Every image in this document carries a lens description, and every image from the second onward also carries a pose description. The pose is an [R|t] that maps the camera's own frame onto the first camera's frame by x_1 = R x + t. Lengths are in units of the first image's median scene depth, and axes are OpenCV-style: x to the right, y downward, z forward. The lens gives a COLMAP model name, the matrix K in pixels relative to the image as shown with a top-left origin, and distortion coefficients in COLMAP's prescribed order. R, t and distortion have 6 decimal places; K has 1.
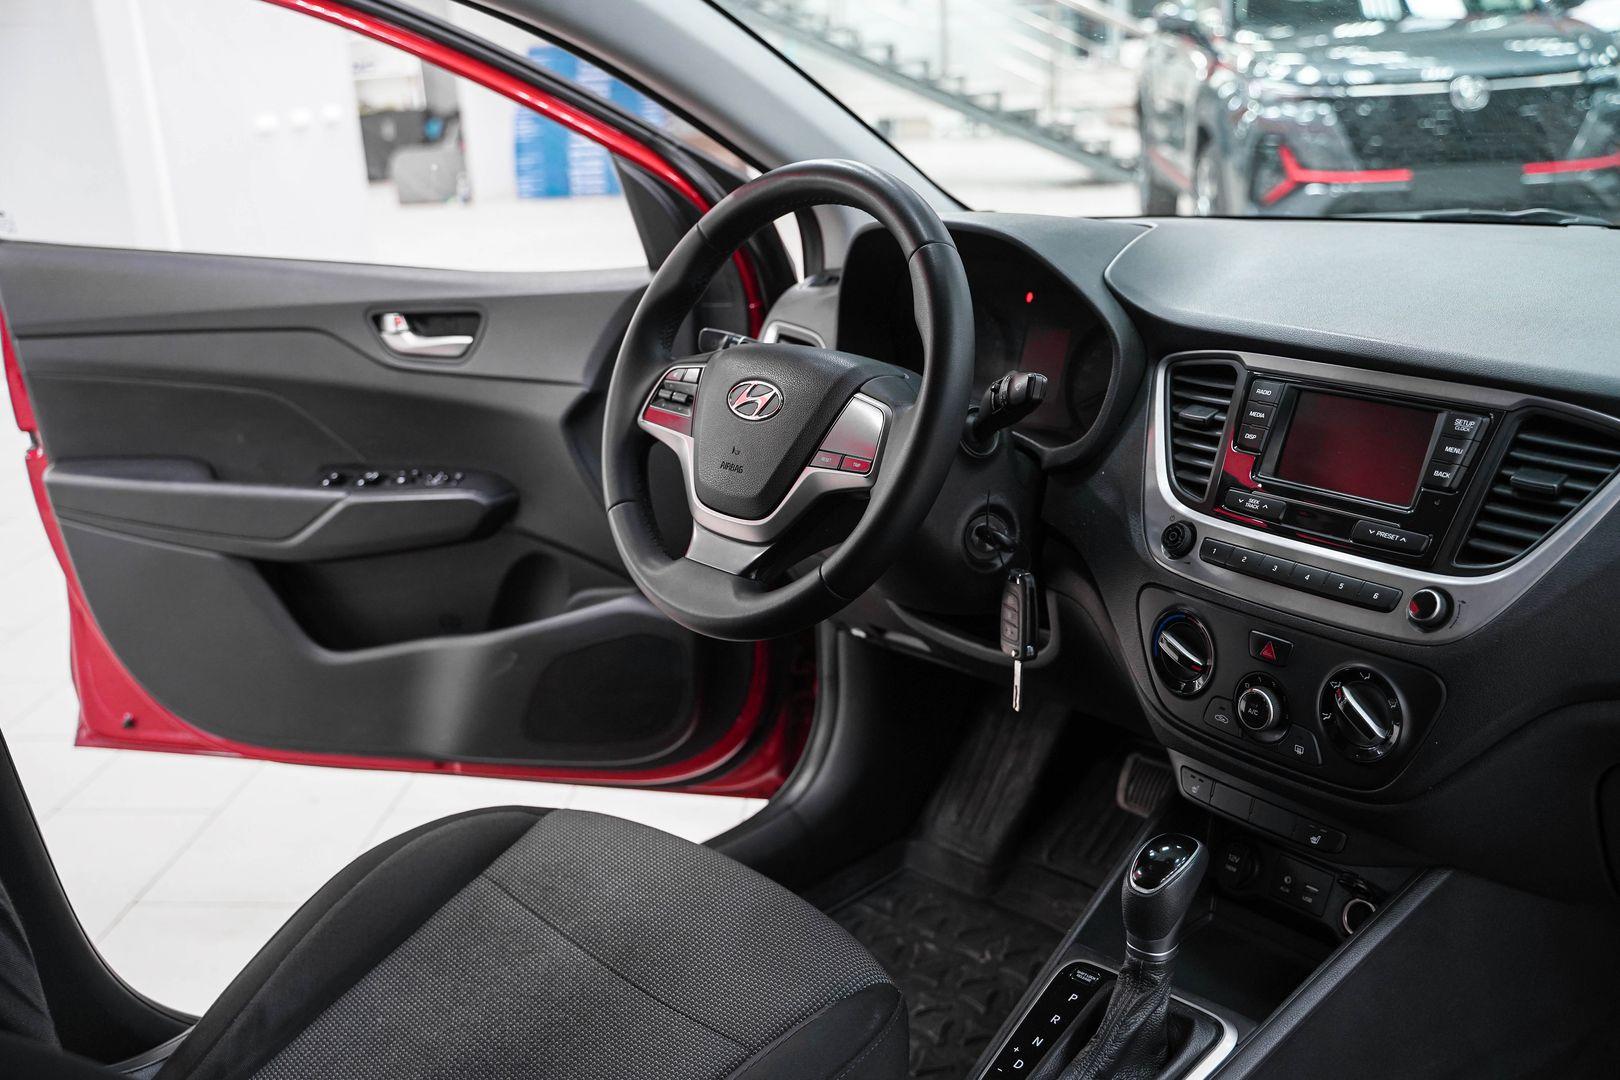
lens RADIAL K [[1622.0, 0, 804.9], [0, 1622.0, 529.2], [0, 0, 1]] dist [-0.038545, 0.000000]
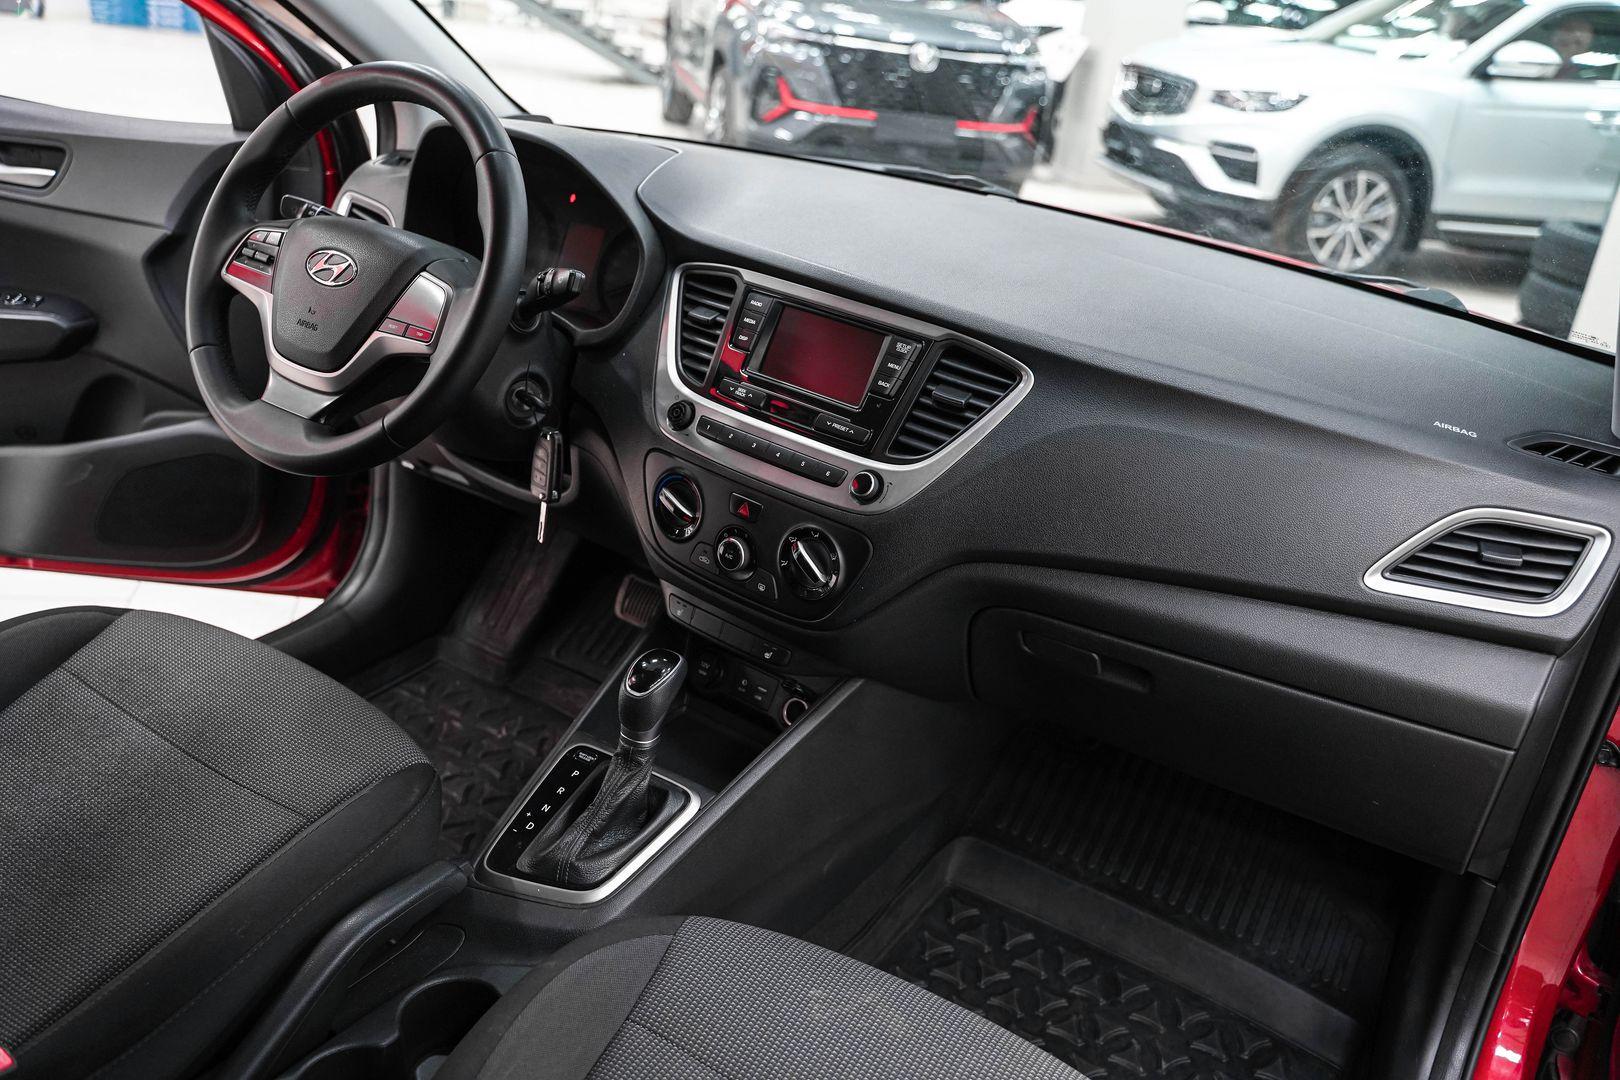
lens RADIAL K [[1340.9, 0, 820.1], [0, 1340.9, 544.0], [0, 0, 1]] dist [-0.119420, 0.089444]
pose [[0.940209, 0.039969, 0.338244, -0.011860], [-0.083950, 0.989647, 0.116408, -0.022131], [-0.330090, -0.137844, 0.933831, -0.010733]]
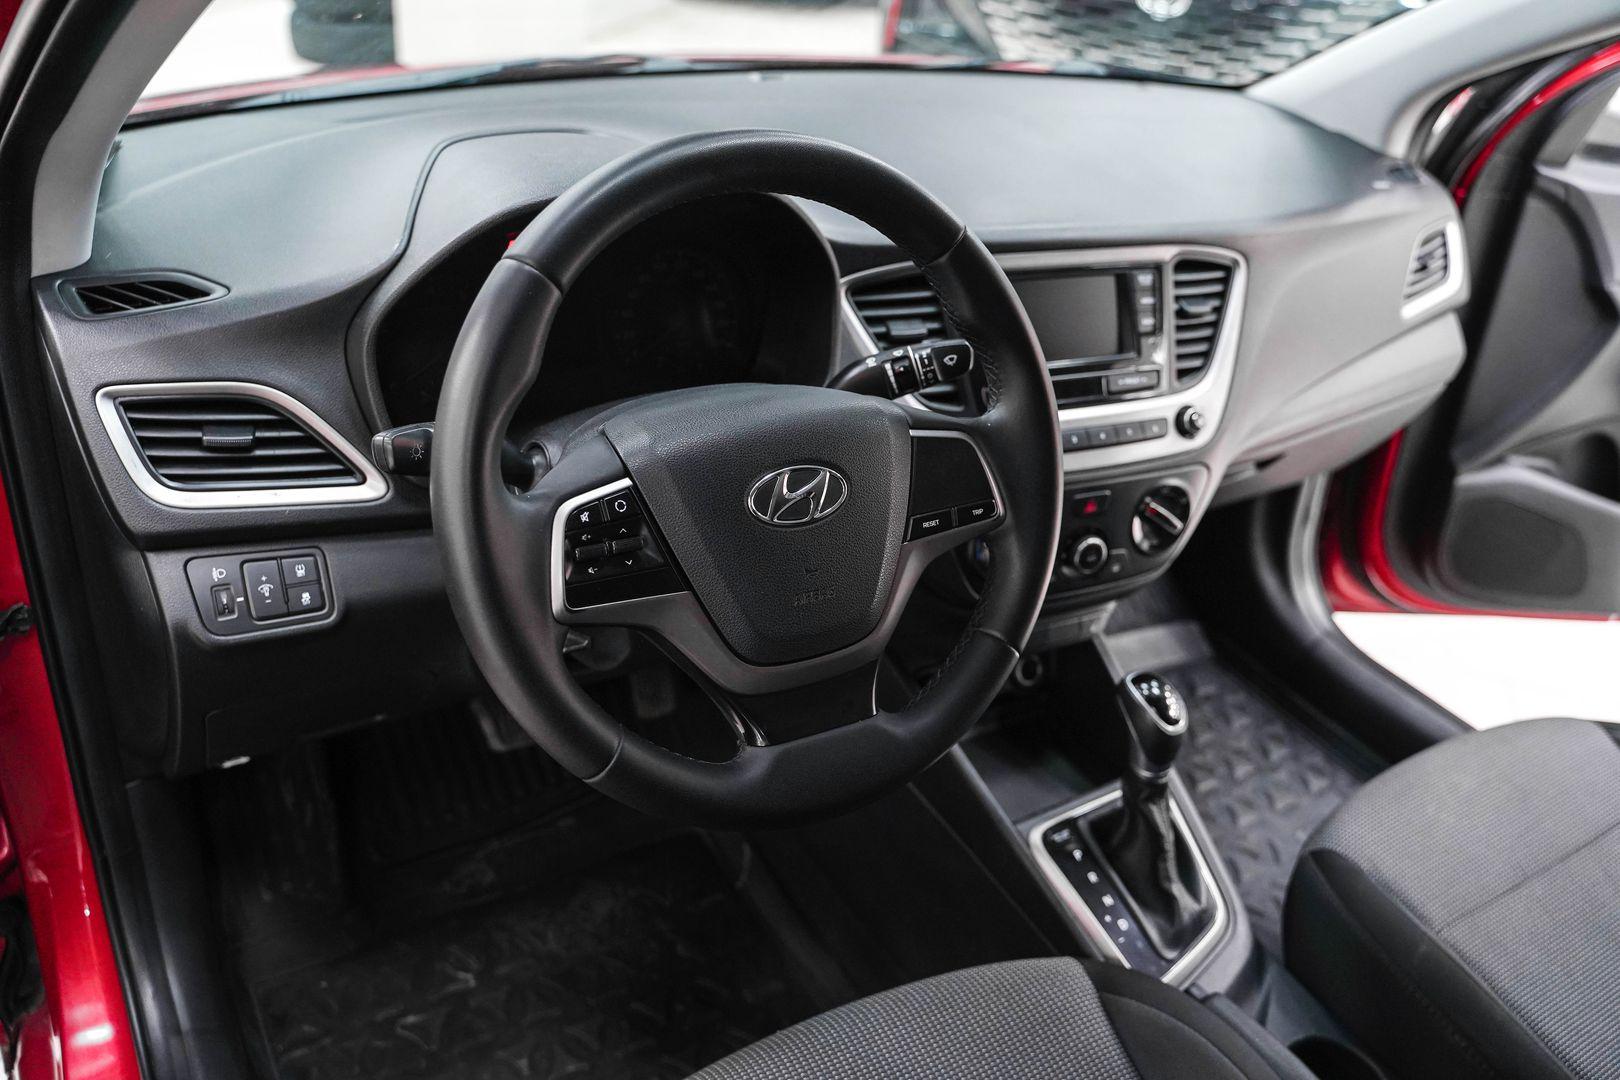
lens RADIAL K [[1340.9, 0, 812.3], [0, 1340.9, 523.3], [0, 0, 1]] dist [-0.119420, 0.089444]
pose [[0.168640, -0.423598, 0.890014, -0.519942], [0.179876, 0.901010, 0.394749, -0.280775], [-0.969126, 0.093521, 0.228142, 0.822849]]
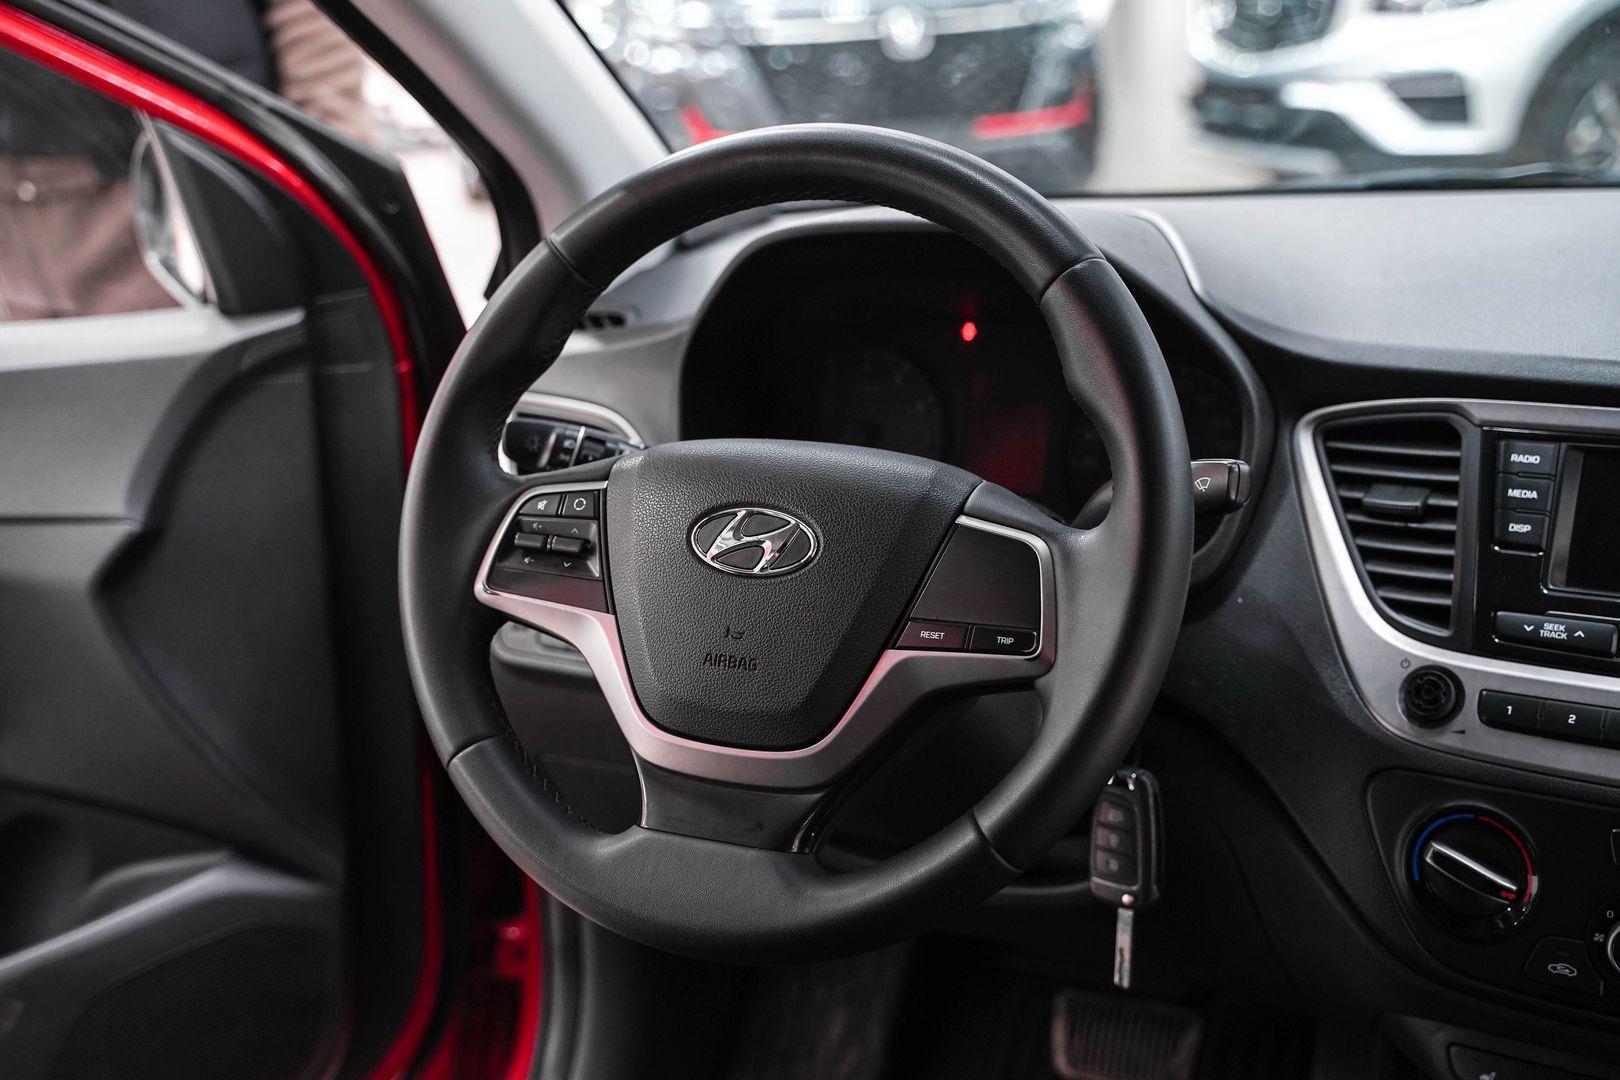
lens RADIAL K [[2096.6, 0, 810.9], [0, 2096.6, 532.6], [0, 0, 1]] dist [0.065548, 0.000000]
pose [[0.915056, -0.092615, 0.392549, -0.288394], [0.106532, 0.994214, -0.013764, -0.066237], [-0.389003, 0.054414, 0.919628, 0.289623]]
